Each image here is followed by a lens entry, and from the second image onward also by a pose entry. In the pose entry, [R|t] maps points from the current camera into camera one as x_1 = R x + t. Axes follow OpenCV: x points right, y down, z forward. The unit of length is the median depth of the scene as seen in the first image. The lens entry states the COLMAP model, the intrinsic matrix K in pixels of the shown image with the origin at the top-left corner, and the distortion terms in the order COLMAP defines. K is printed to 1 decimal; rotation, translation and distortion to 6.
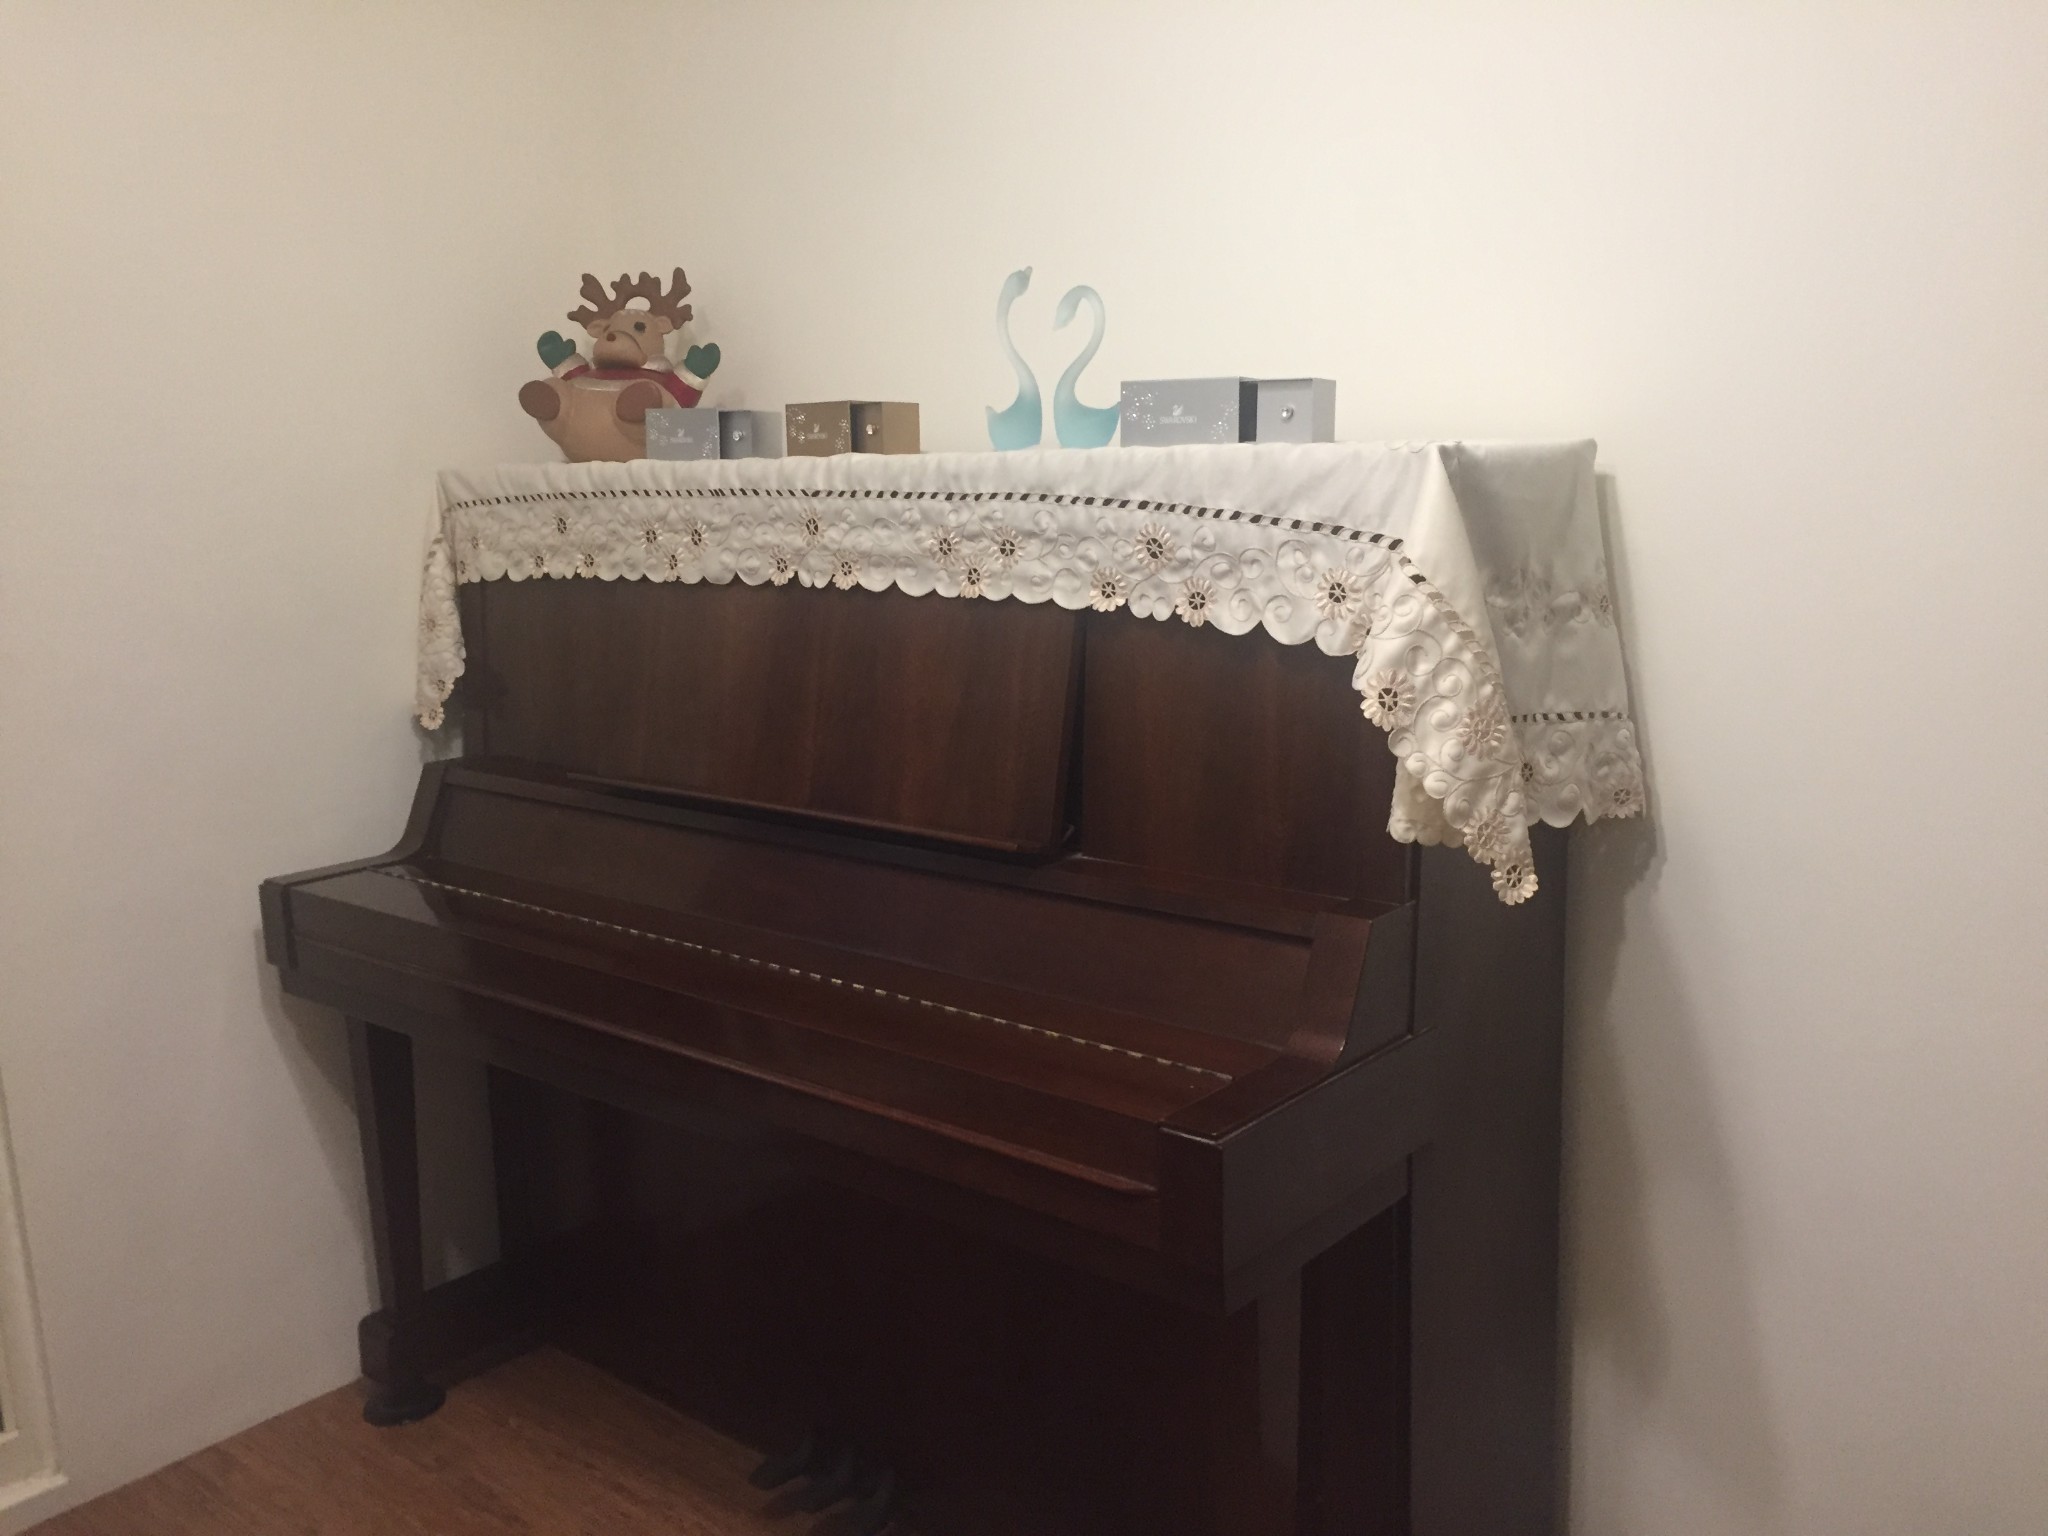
lens RADIAL K [[1734.3, 0, 1028.3], [0, 1734.3, 768.5], [0, 0, 1]] dist [0.011503, 0.002883]
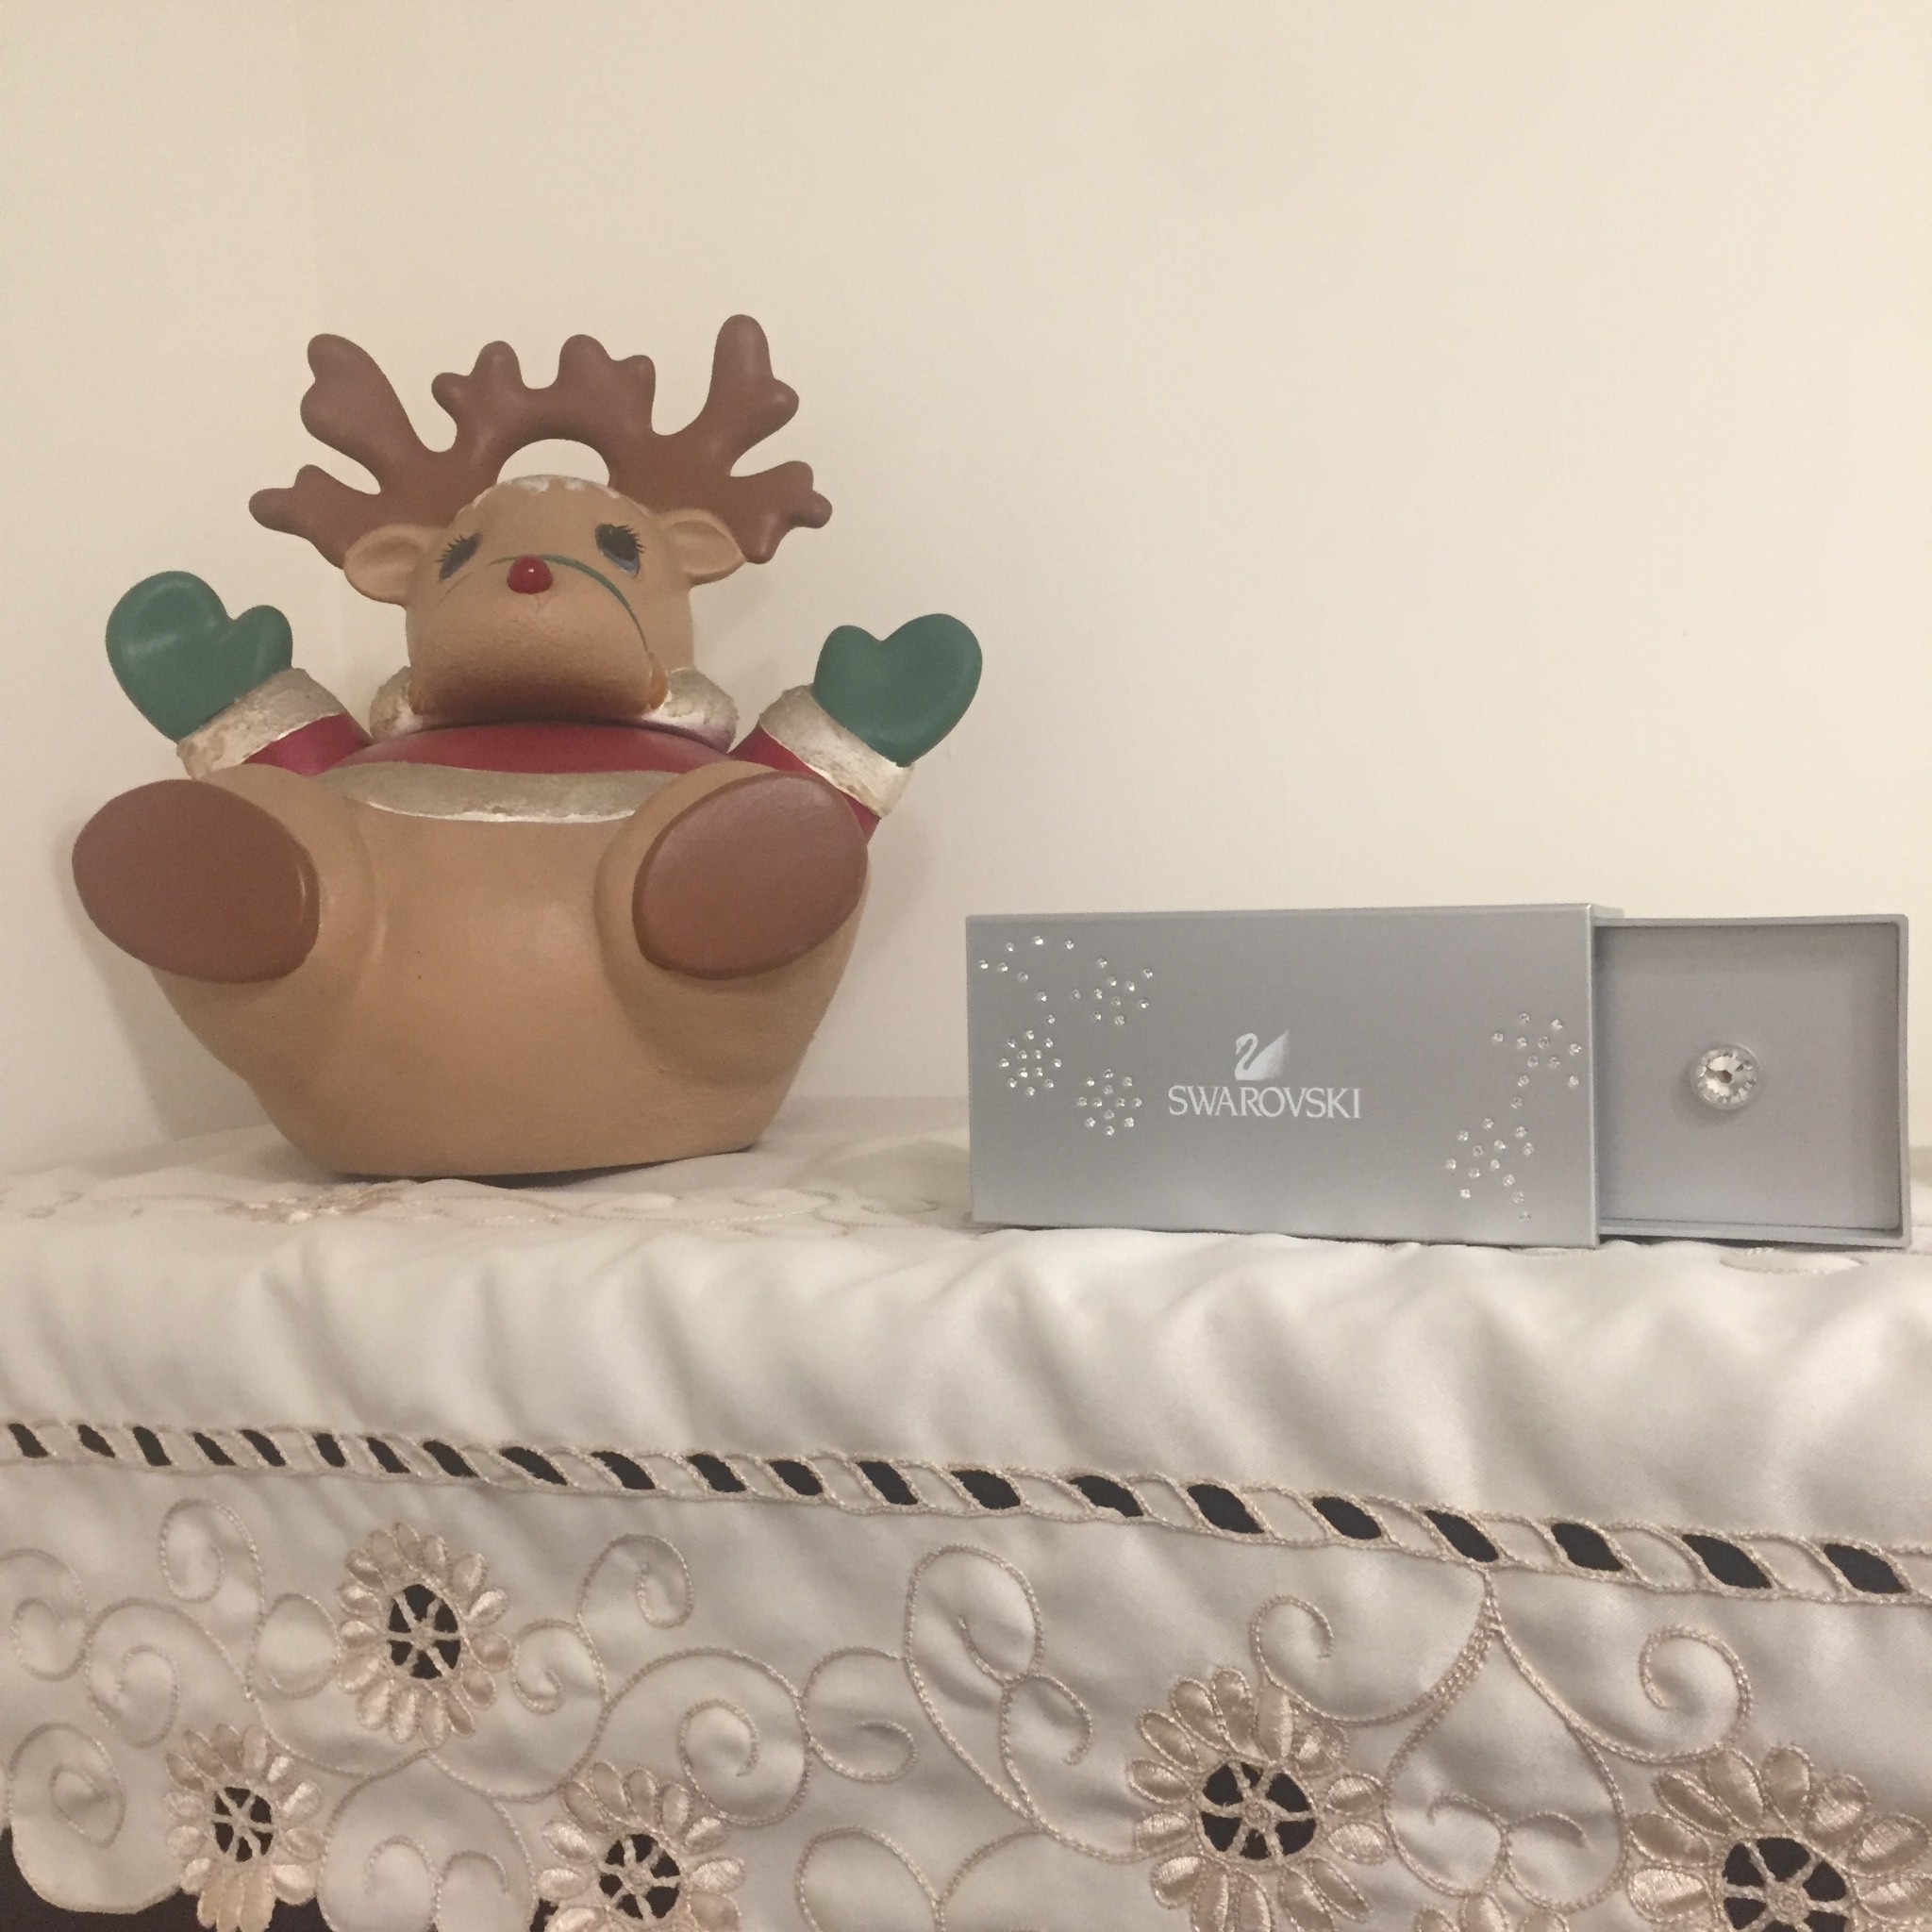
lens RADIAL K [[2241.5, 0, 963.7], [0, 2241.5, 962.8], [0, 0, 1]] dist [0.079792, 0.000000]
pose [[0.977617, -0.036861, 0.207139, -0.241781], [0.068628, 0.986552, -0.148340, -0.154536], [-0.198885, 0.159235, 0.967000, 0.717126]]
